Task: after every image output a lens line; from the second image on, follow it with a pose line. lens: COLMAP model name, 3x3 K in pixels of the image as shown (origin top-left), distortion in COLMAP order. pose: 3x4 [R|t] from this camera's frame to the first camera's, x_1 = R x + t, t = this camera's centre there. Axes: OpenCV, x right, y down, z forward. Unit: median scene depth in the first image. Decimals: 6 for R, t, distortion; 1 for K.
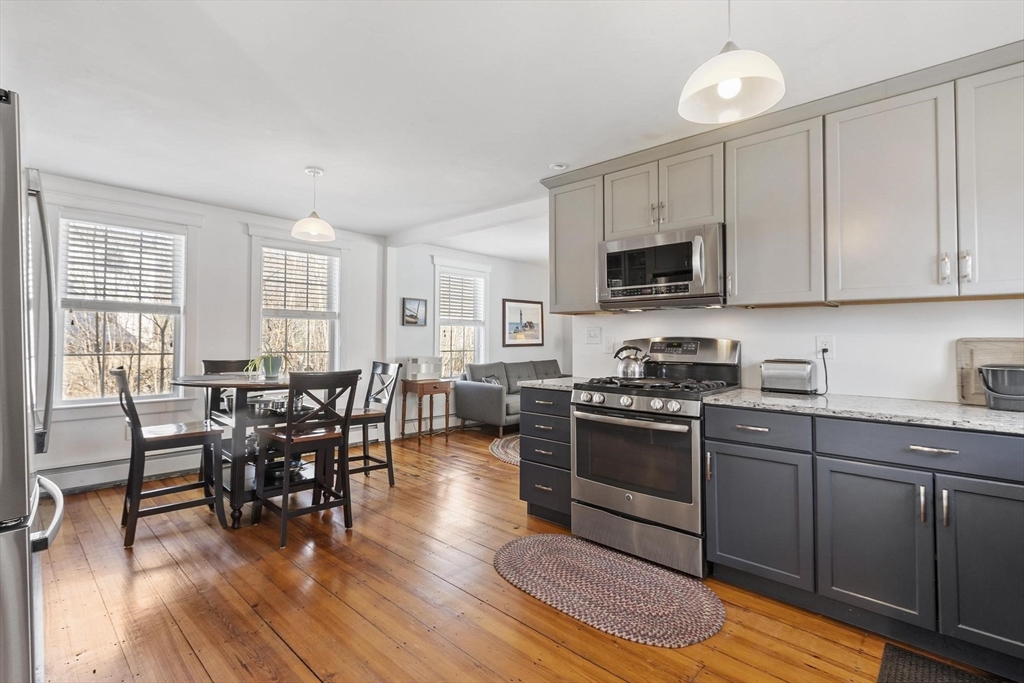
lens RADIAL K [[450.6, 0, 521.5], [0, 450.6, 330.8], [0, 0, 1]] dist [0.000438, 0.000276]
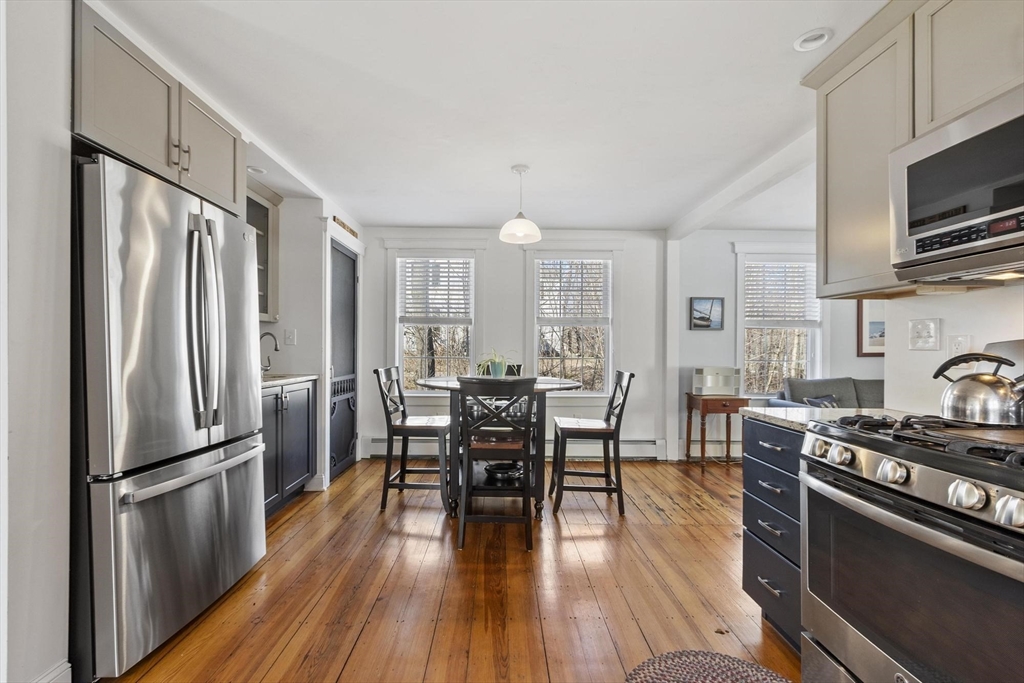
lens RADIAL K [[450.6, 0, 509.2], [0, 450.6, 350.7], [0, 0, 1]] dist [0.000438, 0.000276]
pose [[0.697597, 0.002703, -0.716485, 0.224612], [0.015089, 0.999716, 0.018463, 0.014032], [0.716332, -0.023691, 0.697358, 0.314091]]
